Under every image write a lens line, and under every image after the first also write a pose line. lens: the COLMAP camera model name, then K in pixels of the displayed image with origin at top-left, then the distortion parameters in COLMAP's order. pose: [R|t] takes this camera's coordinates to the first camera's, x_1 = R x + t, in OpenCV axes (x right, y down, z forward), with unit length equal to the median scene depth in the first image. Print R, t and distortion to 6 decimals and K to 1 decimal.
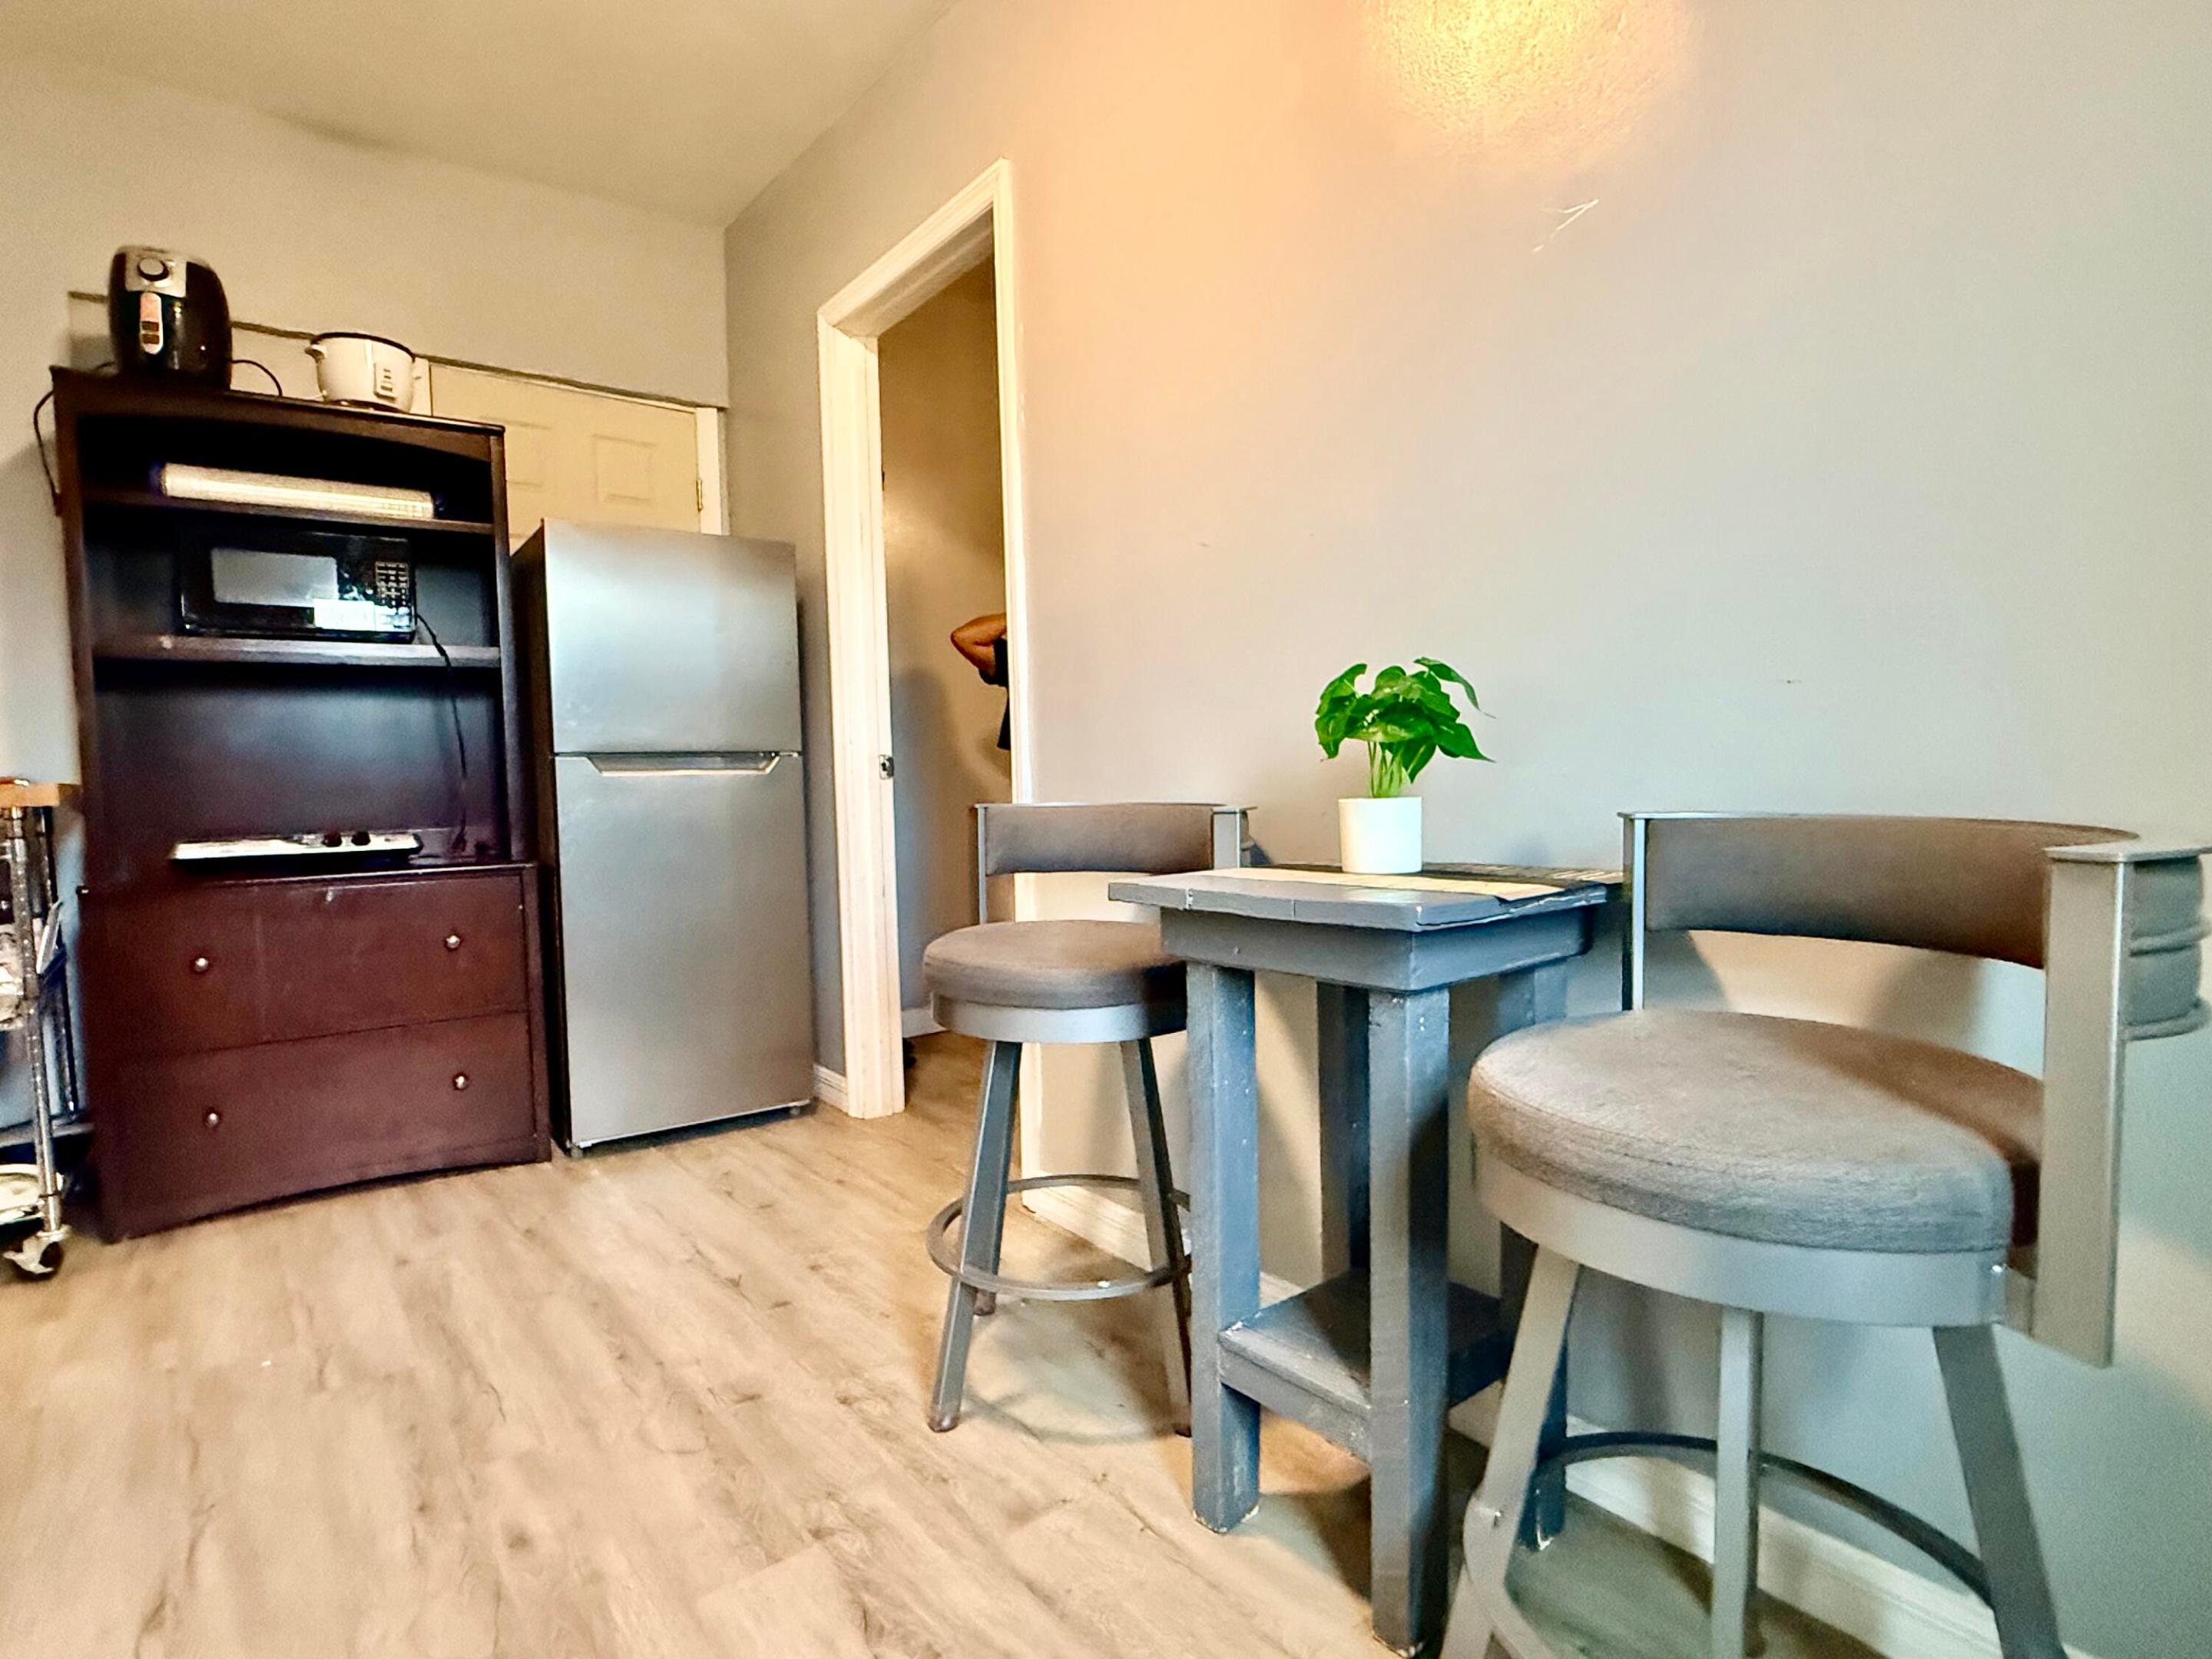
lens RADIAL K [[1137.1, 0, 1106.0], [0, 1137.1, 829.5], [0, 0, 1]] dist [0.001531, -0.000804]
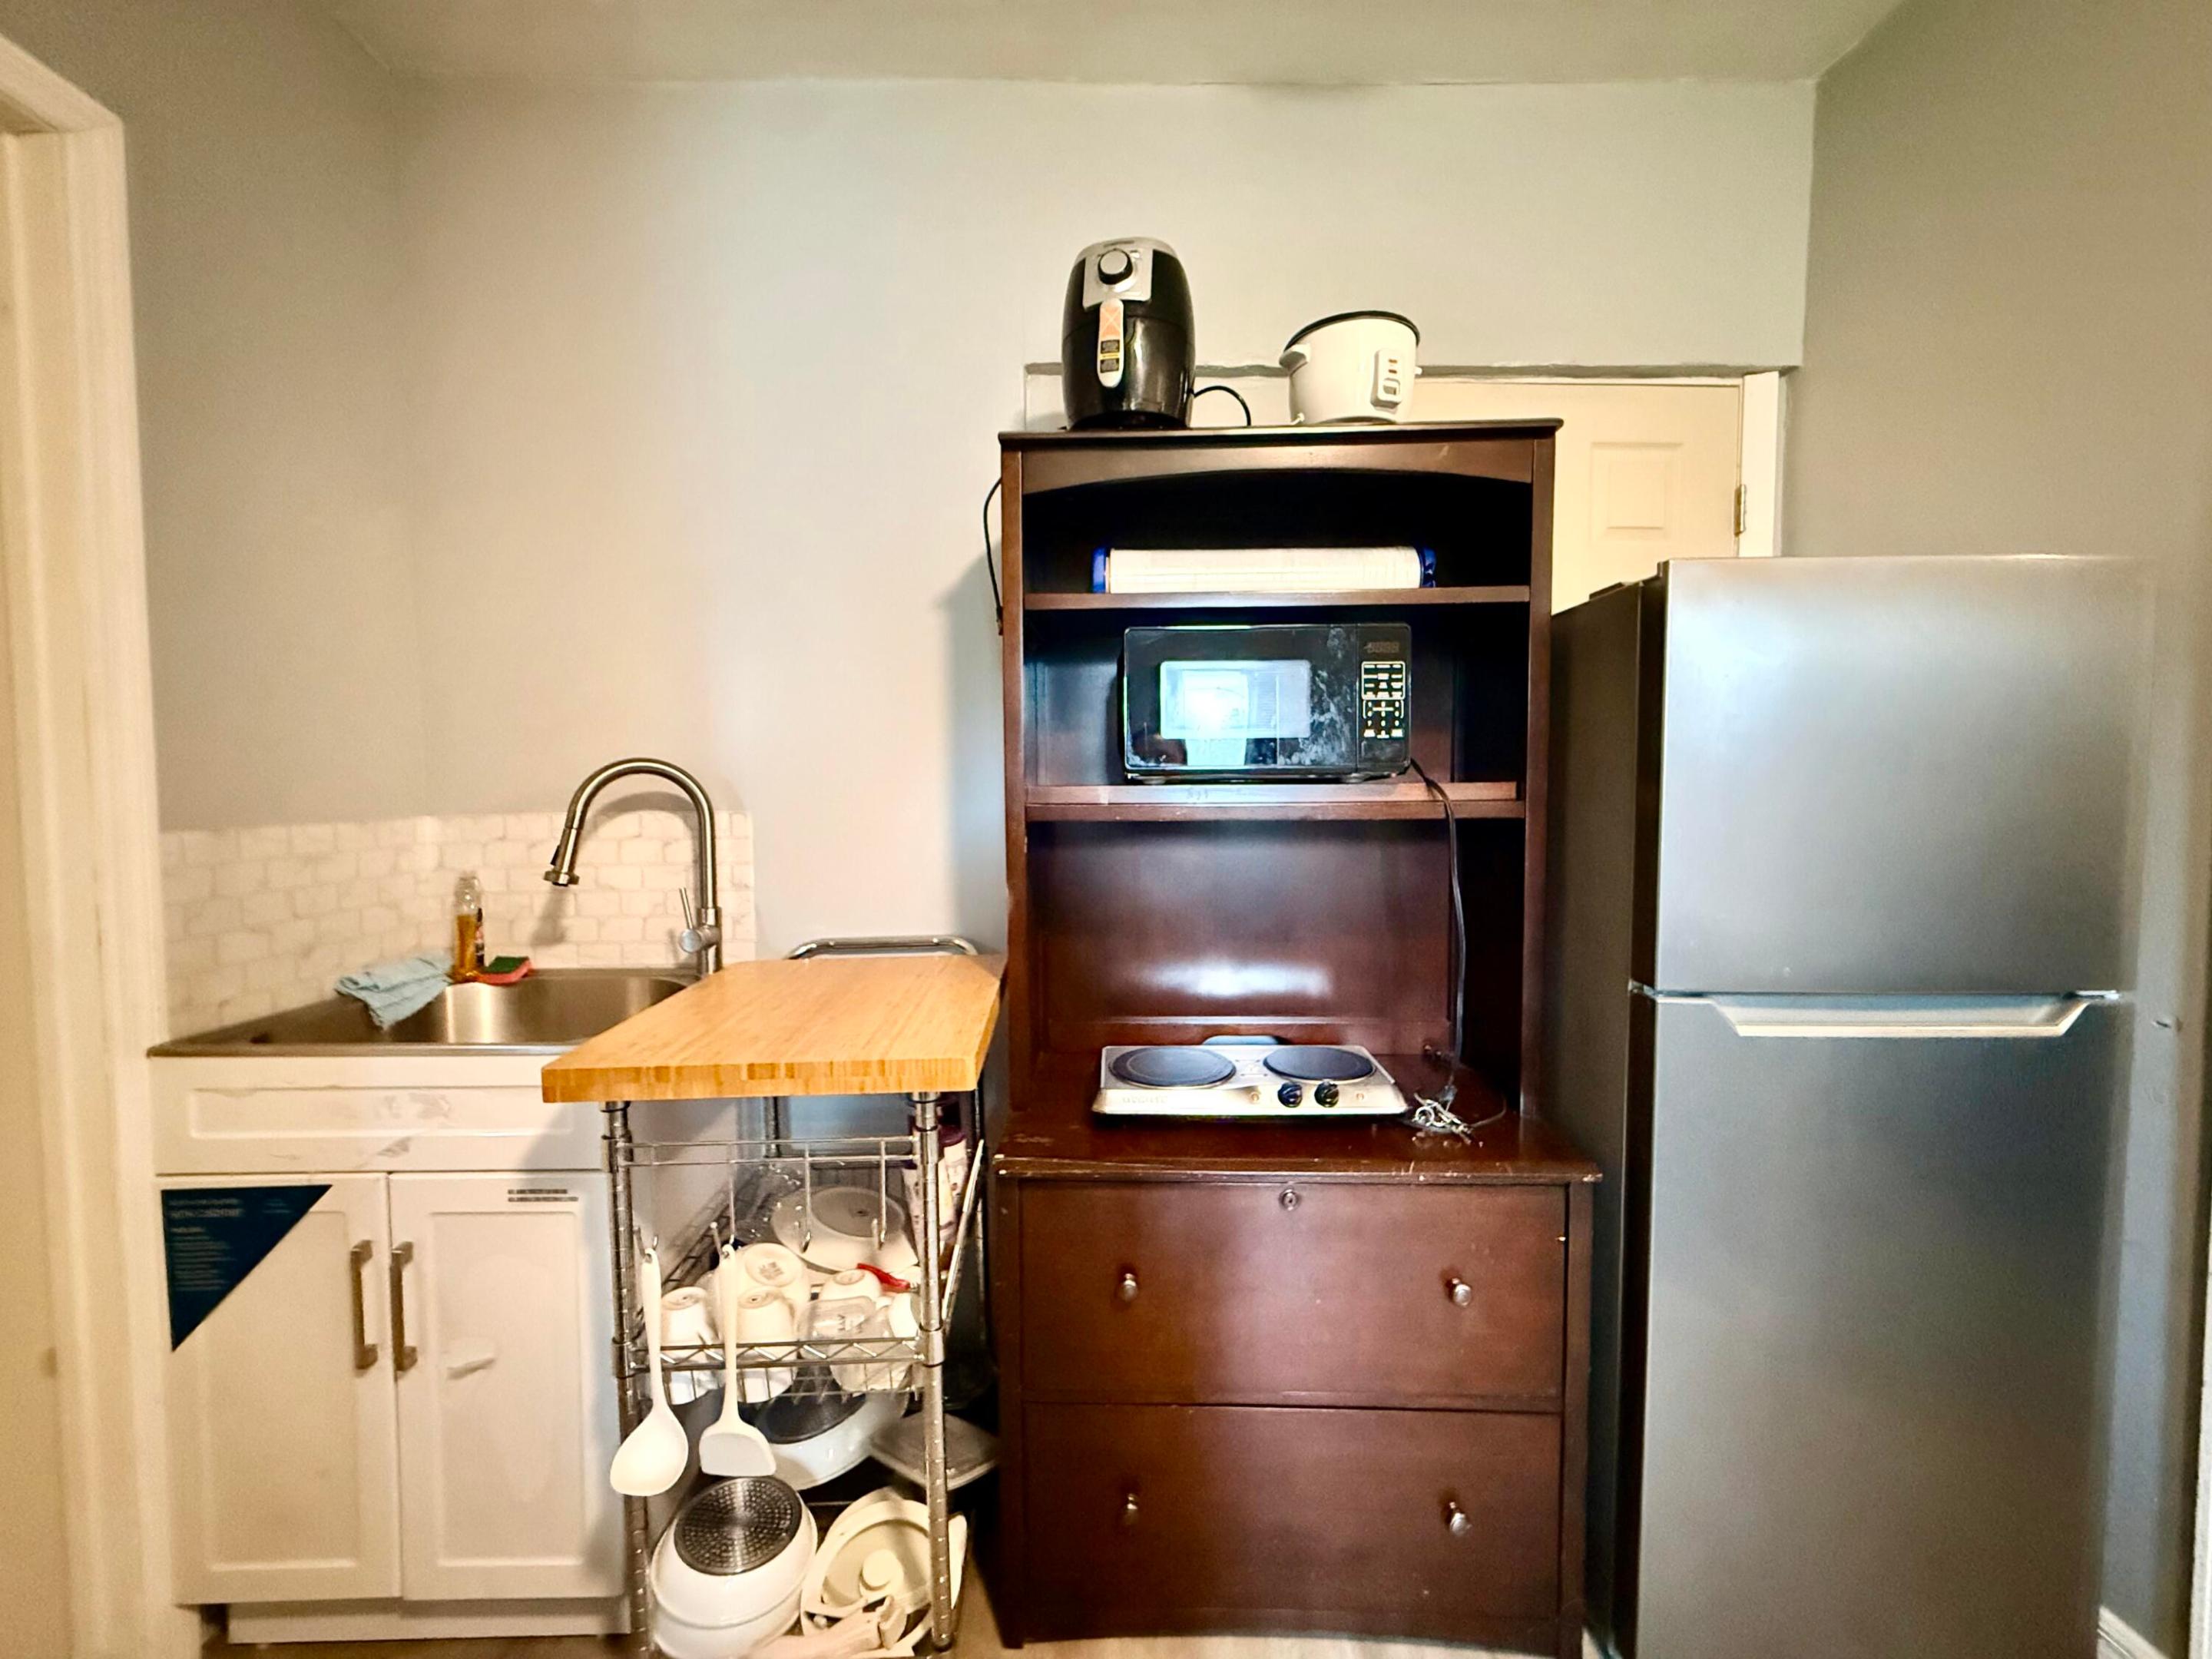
lens RADIAL K [[886.0, 0, 1106.0], [0, 886.0, 829.5], [0, 0, 1]] dist [0.000577, 0.000080]
pose [[0.799599, 0.047160, -0.598680, -0.473866], [-0.044517, 0.998824, 0.019224, -0.150280], [0.598882, 0.011280, 0.800758, 0.535602]]
